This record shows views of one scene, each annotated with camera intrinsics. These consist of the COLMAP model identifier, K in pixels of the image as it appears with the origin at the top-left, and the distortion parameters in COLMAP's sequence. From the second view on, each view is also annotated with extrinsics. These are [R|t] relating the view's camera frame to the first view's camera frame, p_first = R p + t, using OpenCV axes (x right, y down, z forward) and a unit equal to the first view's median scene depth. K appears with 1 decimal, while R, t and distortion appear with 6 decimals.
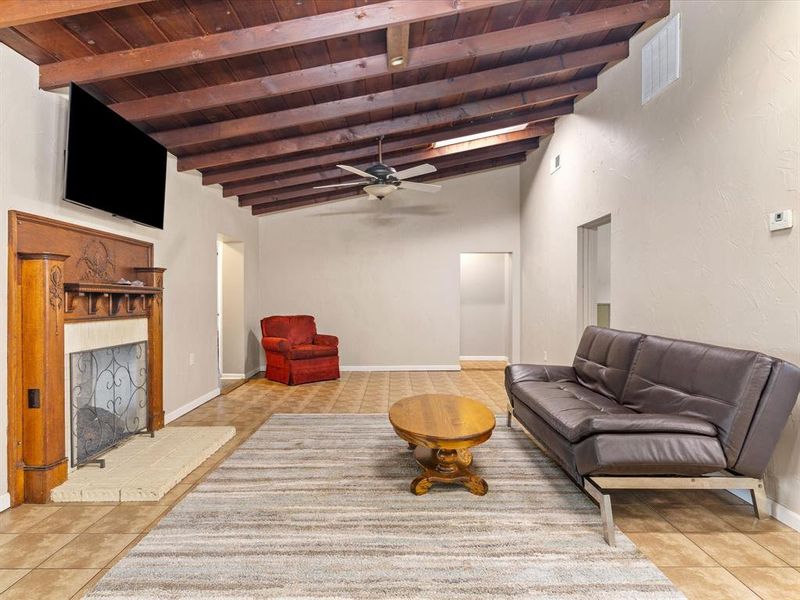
lens RADIAL K [[464.8, 0, 400.0], [0, 464.8, 300.0], [0, 0, 1]] dist [-0.000967, 0.001598]
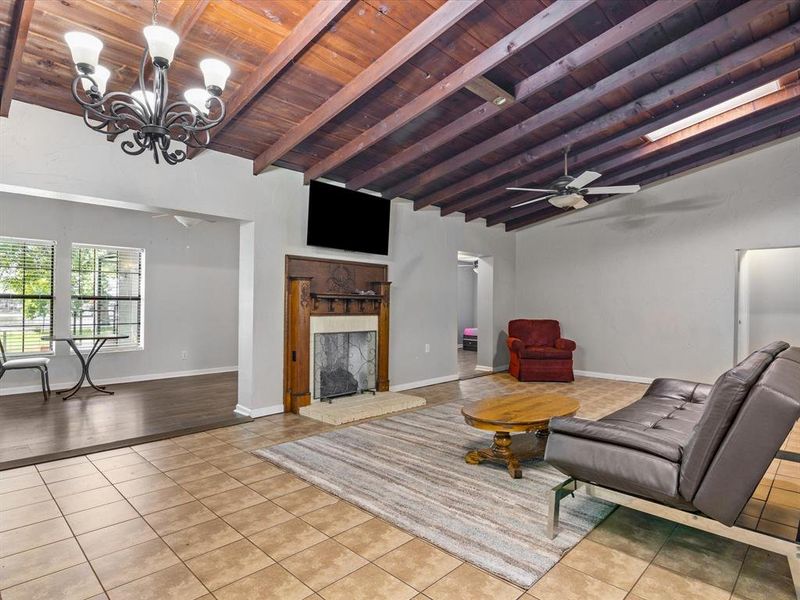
lens RADIAL K [[464.8, 0, 400.0], [0, 464.8, 300.0], [0, 0, 1]] dist [-0.000967, 0.001598]
pose [[0.701588, 0.002789, -0.712577, 0.665081], [-0.012252, 0.999892, -0.008150, 0.000591], [0.712477, 0.014448, 0.701546, 0.005581]]
